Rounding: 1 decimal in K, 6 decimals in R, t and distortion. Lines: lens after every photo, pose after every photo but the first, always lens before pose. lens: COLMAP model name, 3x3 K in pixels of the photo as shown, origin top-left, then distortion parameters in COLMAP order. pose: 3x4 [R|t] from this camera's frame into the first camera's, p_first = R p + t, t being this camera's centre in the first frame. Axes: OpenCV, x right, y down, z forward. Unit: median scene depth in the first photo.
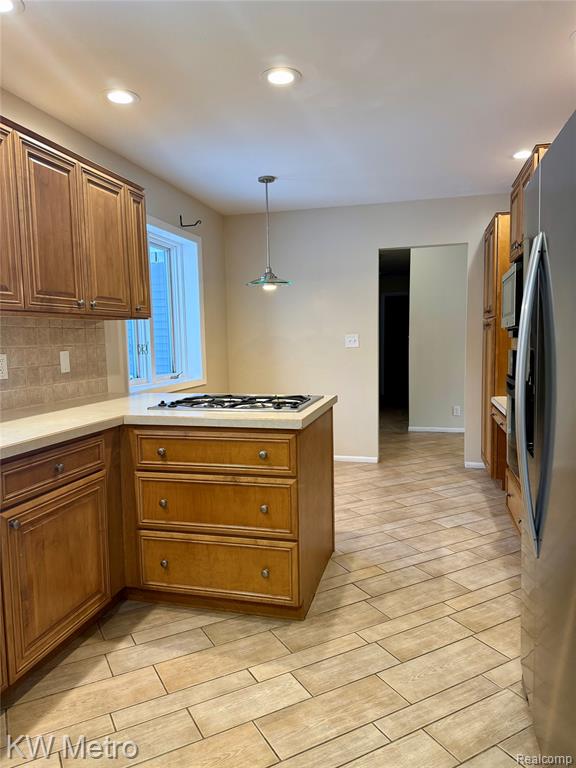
lens RADIAL K [[534.5, 0, 292.8], [0, 534.5, 381.5], [0, 0, 1]] dist [0.044567, -0.055870]
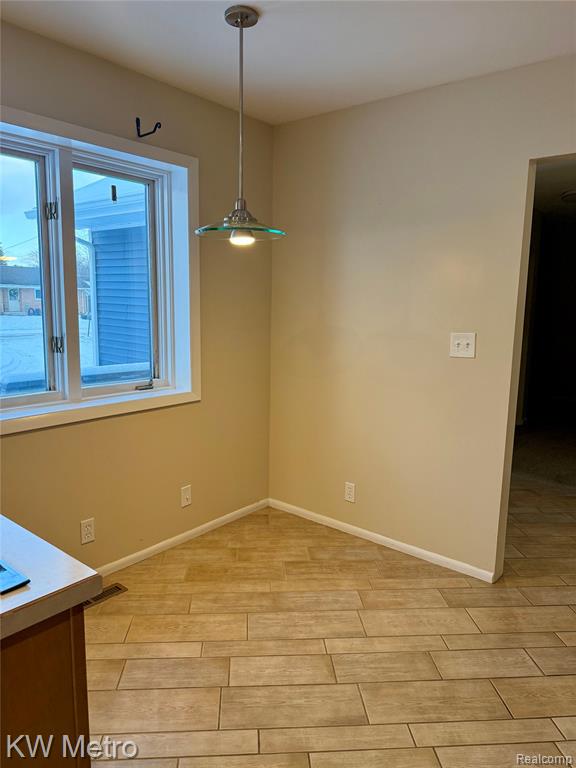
lens RADIAL K [[534.5, 0, 288.5], [0, 534.5, 375.3], [0, 0, 1]] dist [0.044567, -0.055870]
pose [[0.900883, 0.093963, -0.423770, 0.363659], [-0.069442, 0.994913, 0.072978, -0.144281], [0.428472, -0.036317, 0.902825, 0.903433]]
